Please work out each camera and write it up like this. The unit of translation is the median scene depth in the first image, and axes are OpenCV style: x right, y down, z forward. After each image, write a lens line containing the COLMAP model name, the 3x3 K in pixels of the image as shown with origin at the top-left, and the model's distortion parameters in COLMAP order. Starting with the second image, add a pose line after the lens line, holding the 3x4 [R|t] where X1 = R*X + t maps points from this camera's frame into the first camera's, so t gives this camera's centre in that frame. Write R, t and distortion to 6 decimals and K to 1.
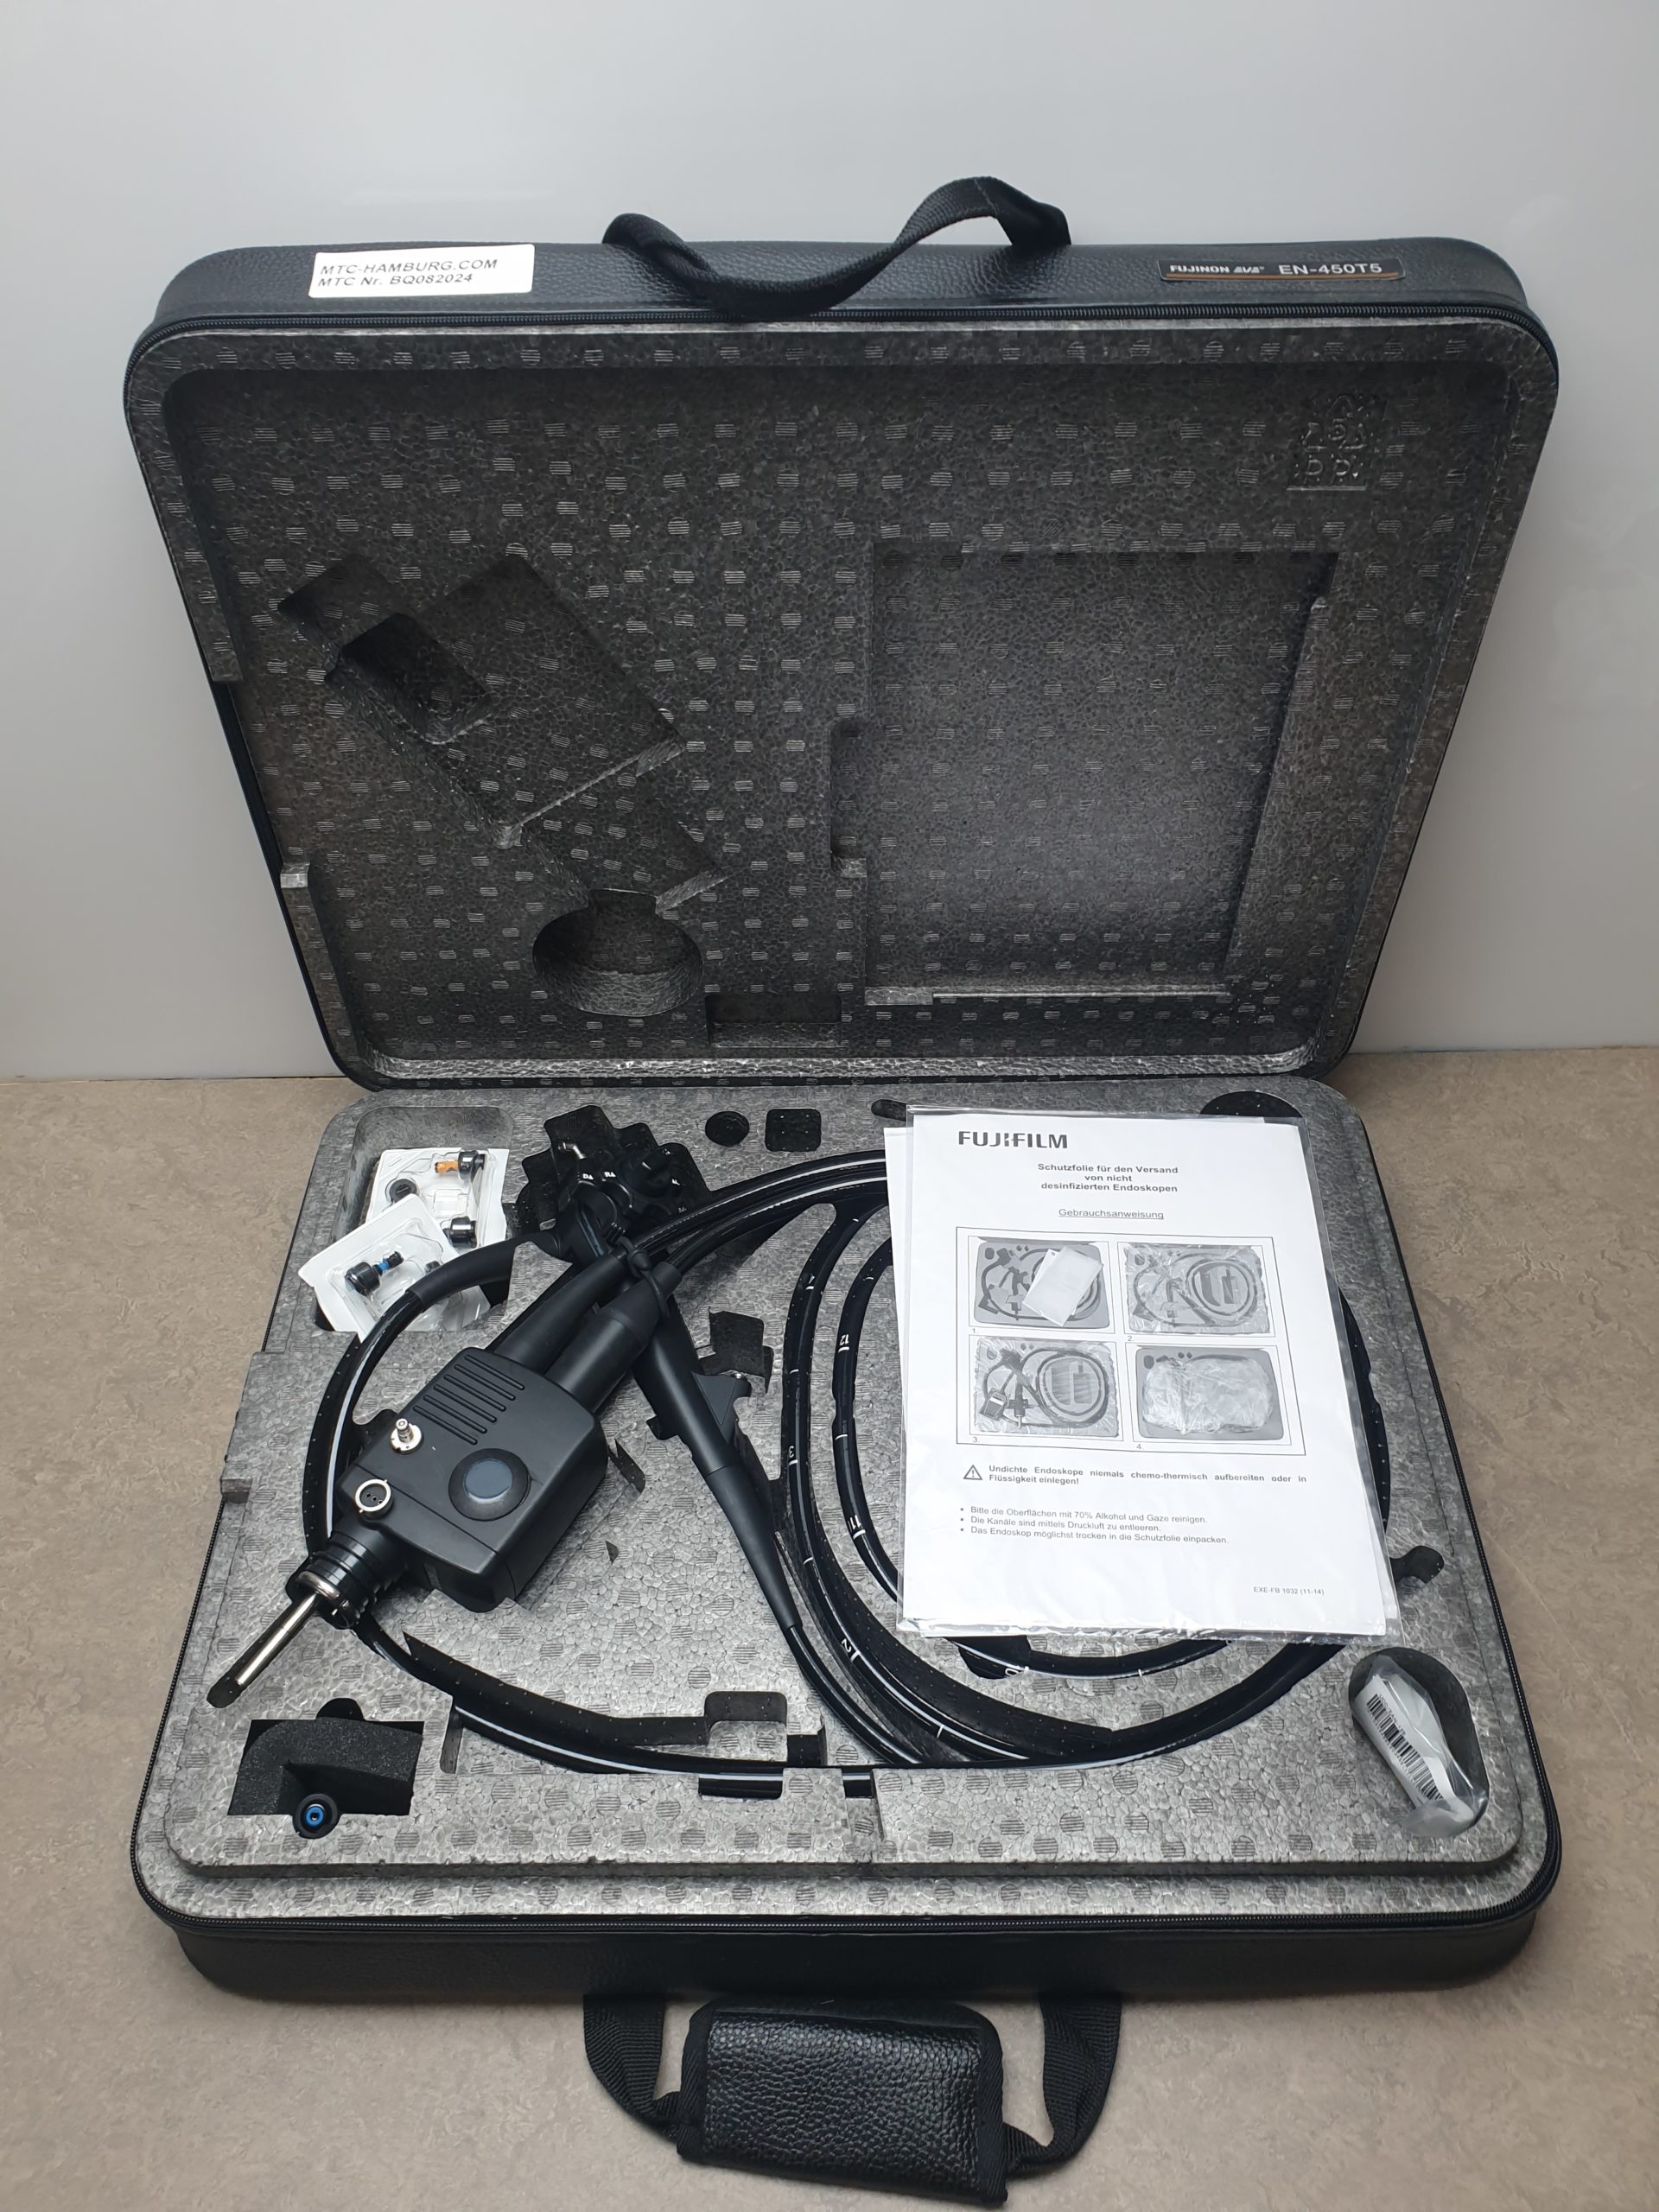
lens RADIAL K [[1740.5, 0, 832.9], [0, 1740.5, 1122.9], [0, 0, 1]] dist [-0.032915, 0.074447]
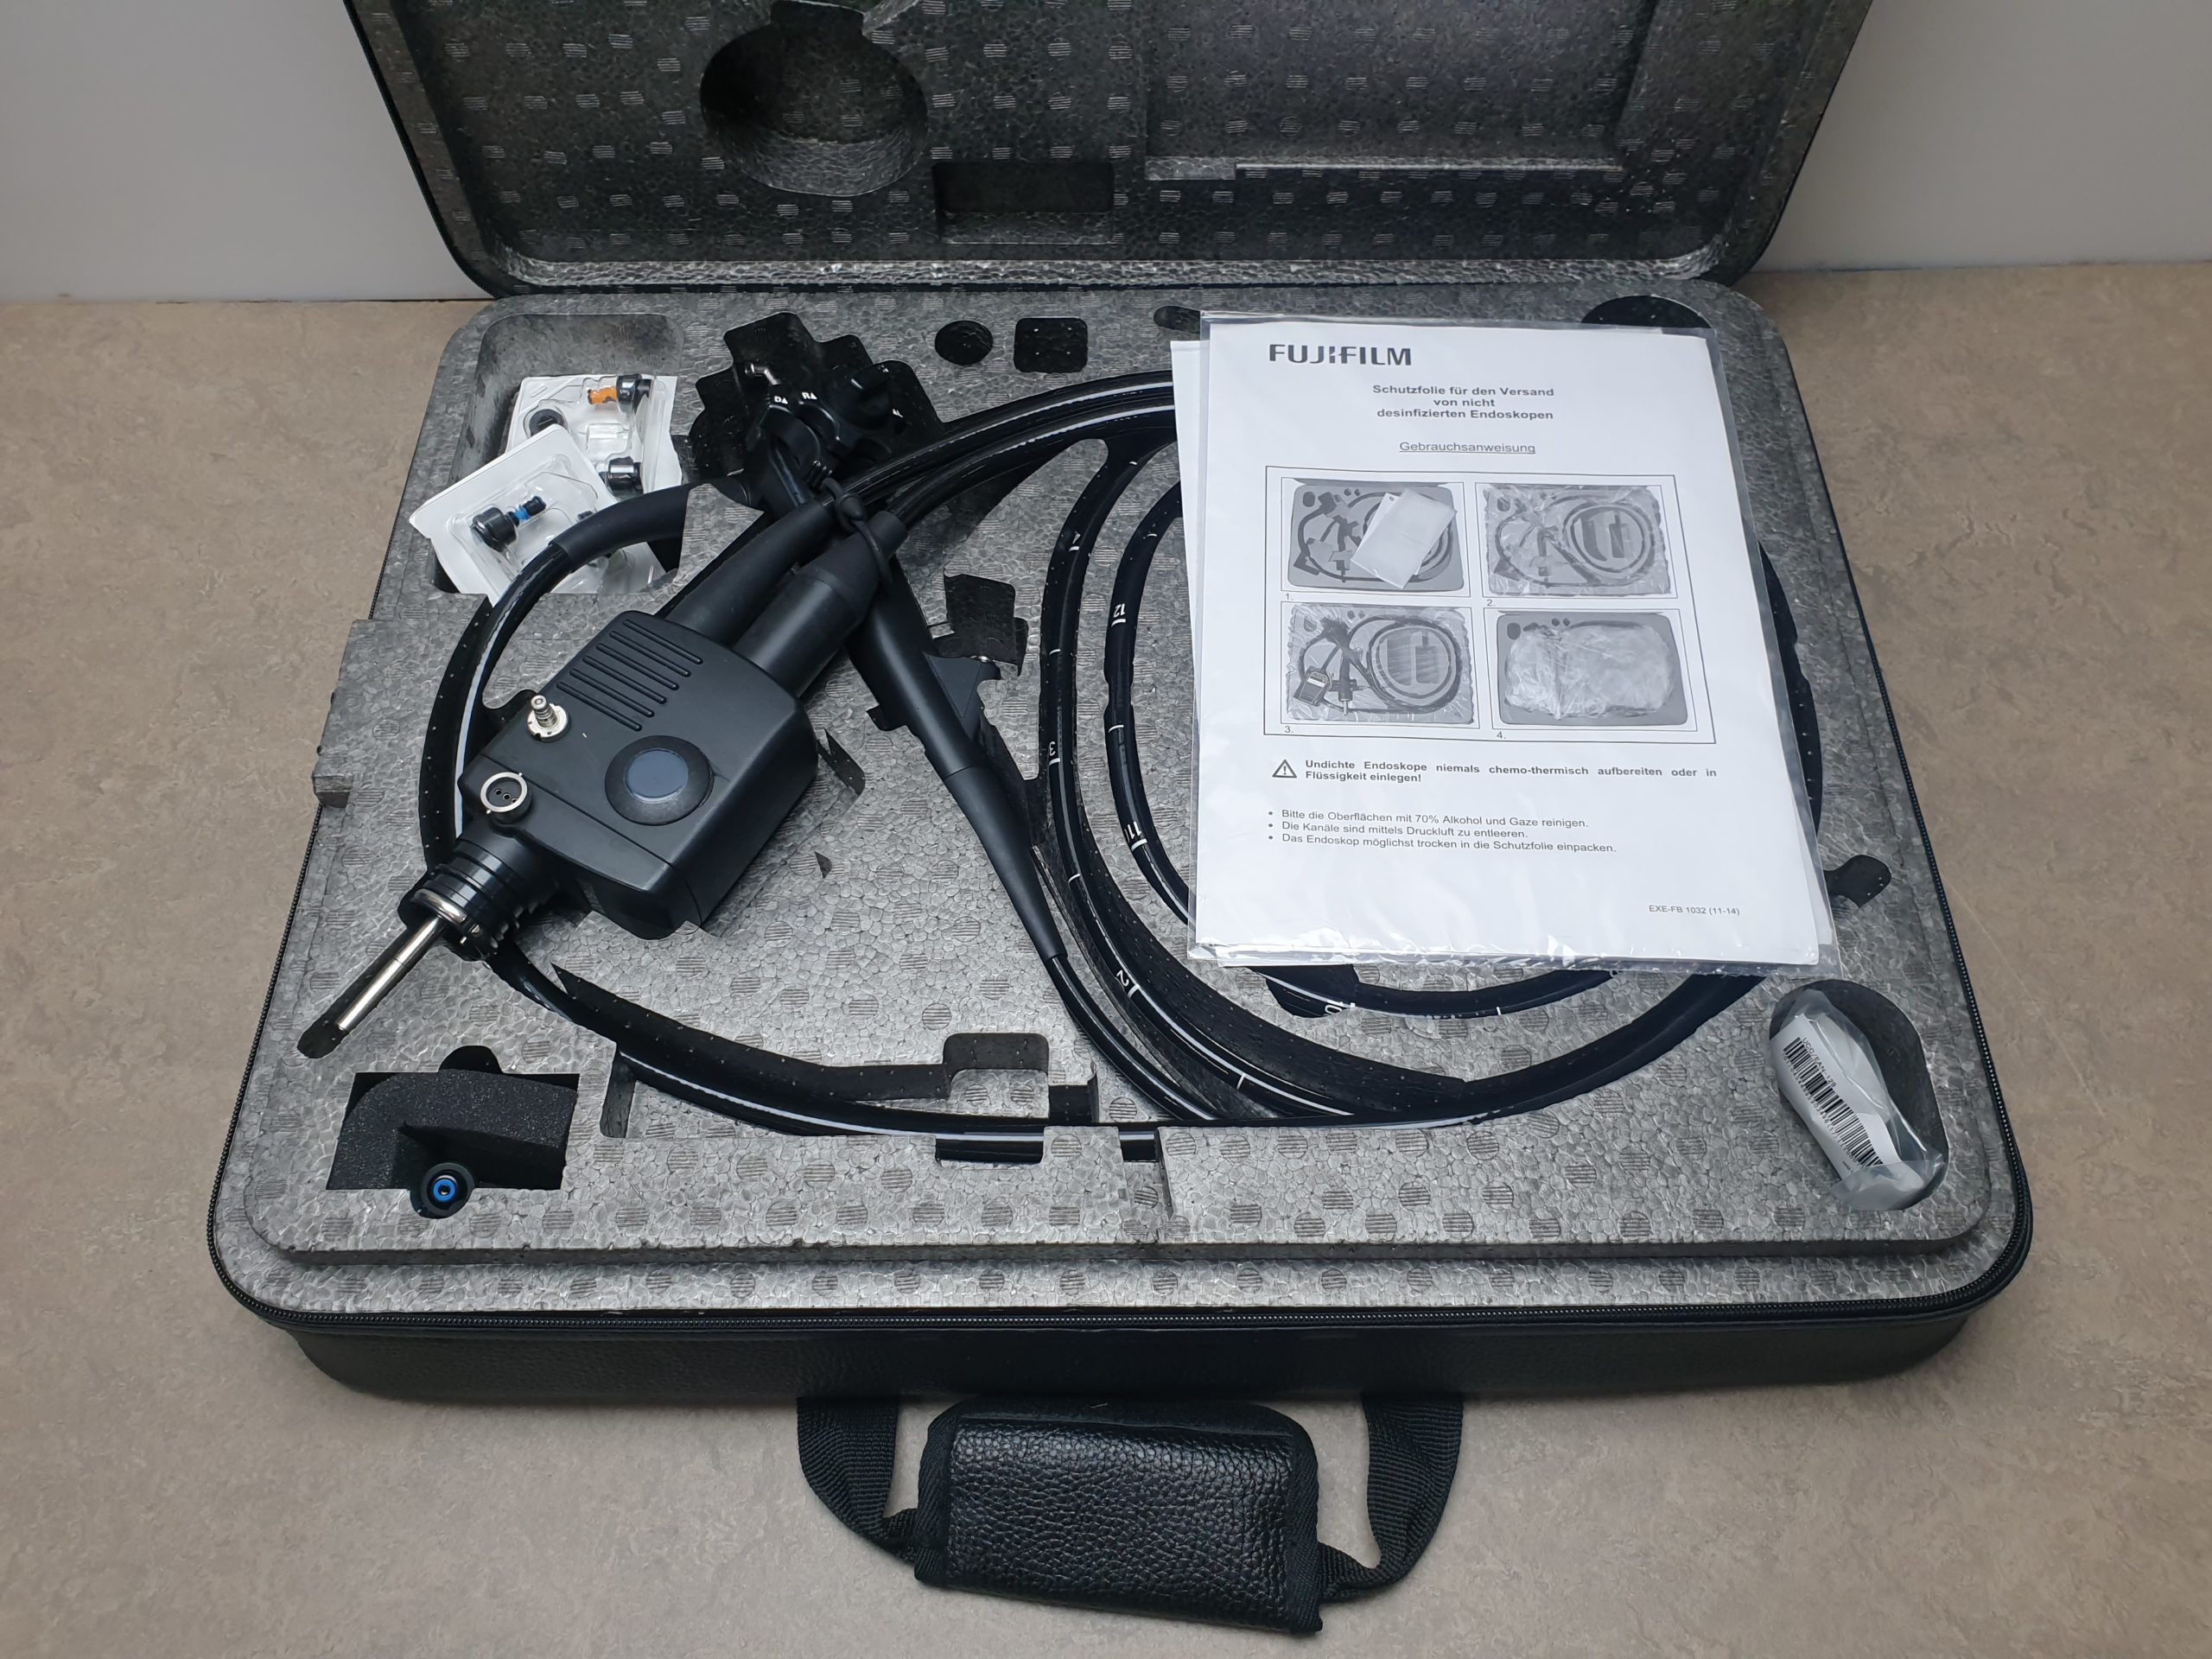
lens RADIAL K [[1740.5, 0, 1116.7], [0, 1740.5, 876.4], [0, 0, 1]] dist [-0.032915, 0.074447]
pose [[0.999888, -0.001263, 0.014933, -0.006827], [-0.002010, 0.976132, 0.217167, 0.087976], [-0.014851, -0.217172, 0.976020, 0.252778]]
